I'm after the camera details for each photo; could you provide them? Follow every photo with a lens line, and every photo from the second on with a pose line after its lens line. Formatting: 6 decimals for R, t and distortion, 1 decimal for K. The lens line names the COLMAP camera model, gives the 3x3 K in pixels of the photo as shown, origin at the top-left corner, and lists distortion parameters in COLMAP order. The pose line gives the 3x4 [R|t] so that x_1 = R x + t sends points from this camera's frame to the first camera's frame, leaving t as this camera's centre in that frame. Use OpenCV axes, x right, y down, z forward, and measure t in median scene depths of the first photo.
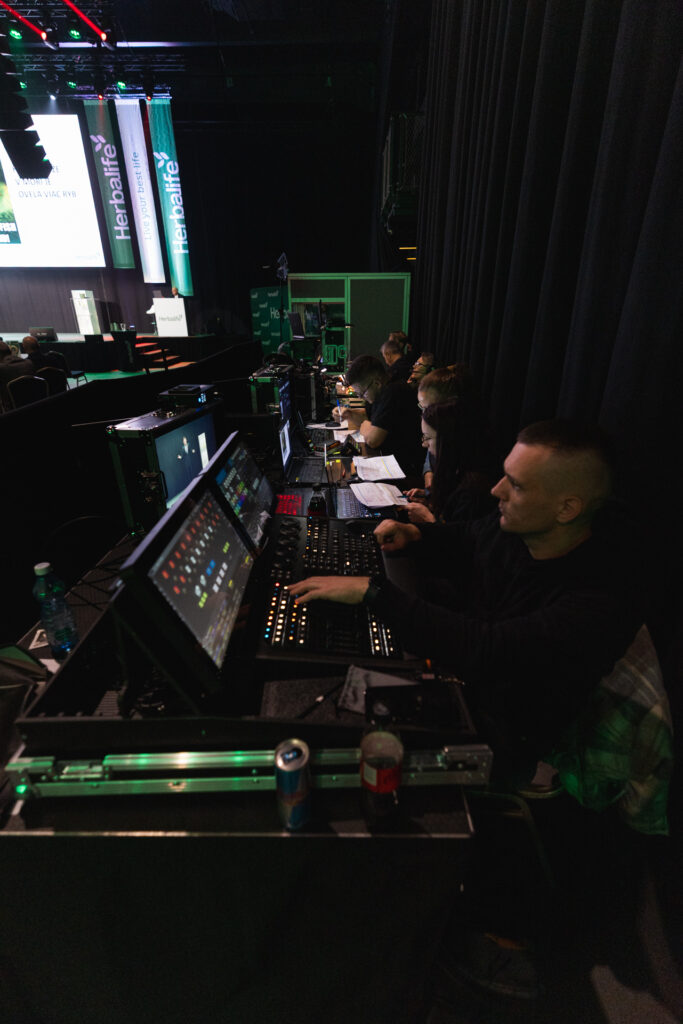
lens RADIAL K [[437.1, 0, 345.0], [0, 437.1, 504.6], [0, 0, 1]] dist [-0.000720, -0.000336]
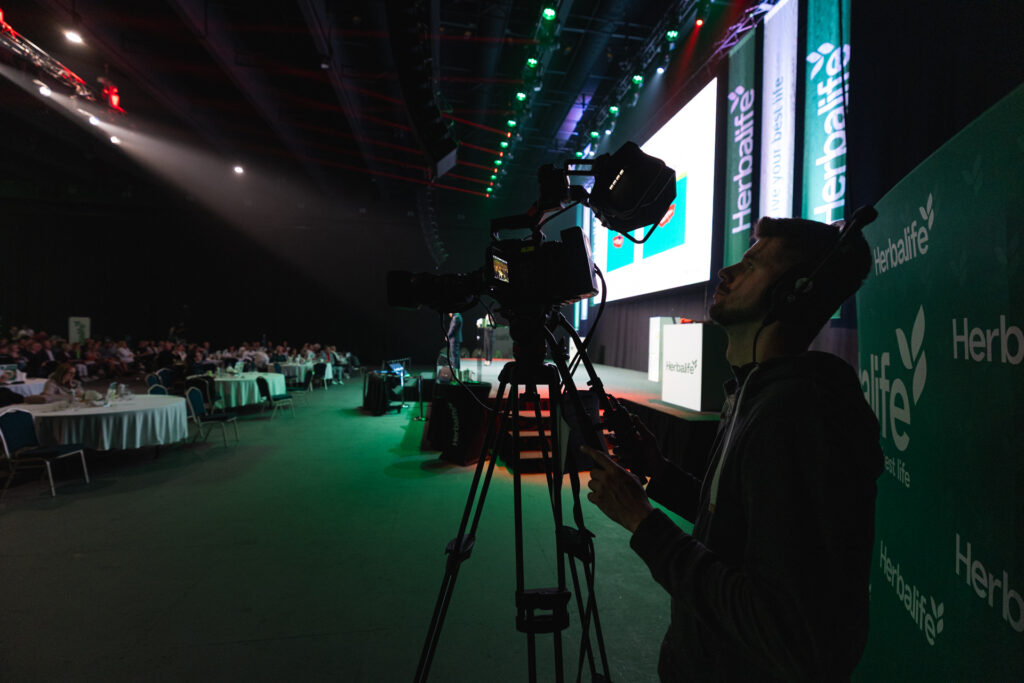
lens RADIAL K [[437.1, 0, 511.5], [0, 437.1, 343.9], [0, 0, 1]] dist [-0.000720, -0.000336]
pose [[0.137556, 0.020410, -0.990284, 0.008792], [-0.413834, 0.909528, -0.038738, -0.349218], [0.899900, 0.415142, 0.133558, 0.755498]]
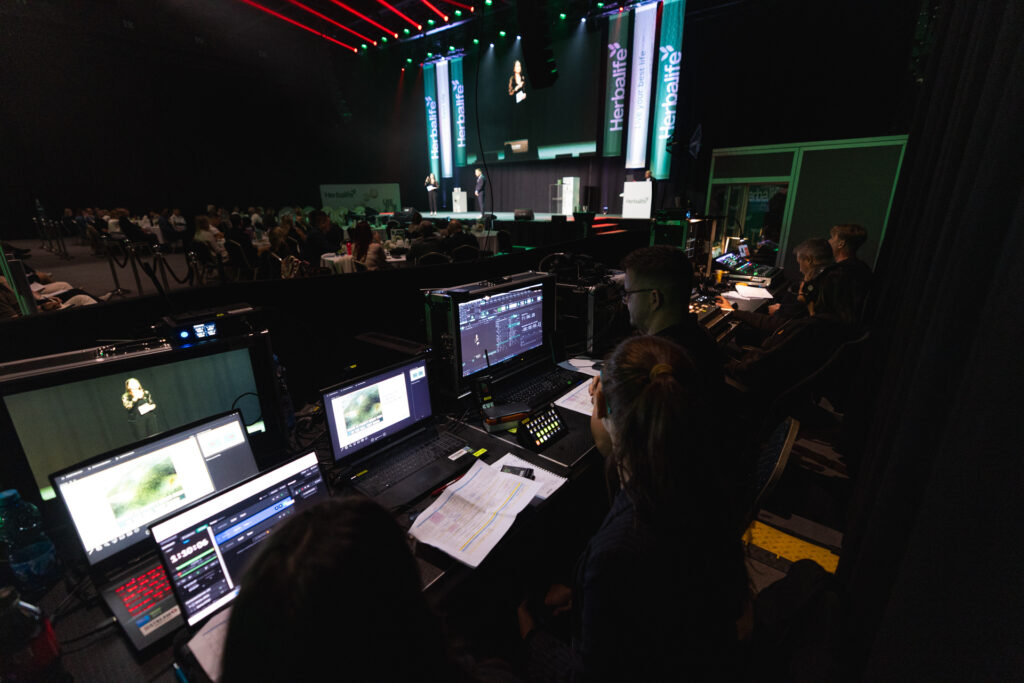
lens RADIAL K [[437.1, 0, 516.2], [0, 437.1, 335.9], [0, 0, 1]] dist [-0.000720, -0.000336]
pose [[0.777647, 0.186357, -0.600446, 0.047832], [-0.246262, 0.969033, -0.018184, -0.035289], [0.578463, 0.162008, 0.799458, 0.077386]]
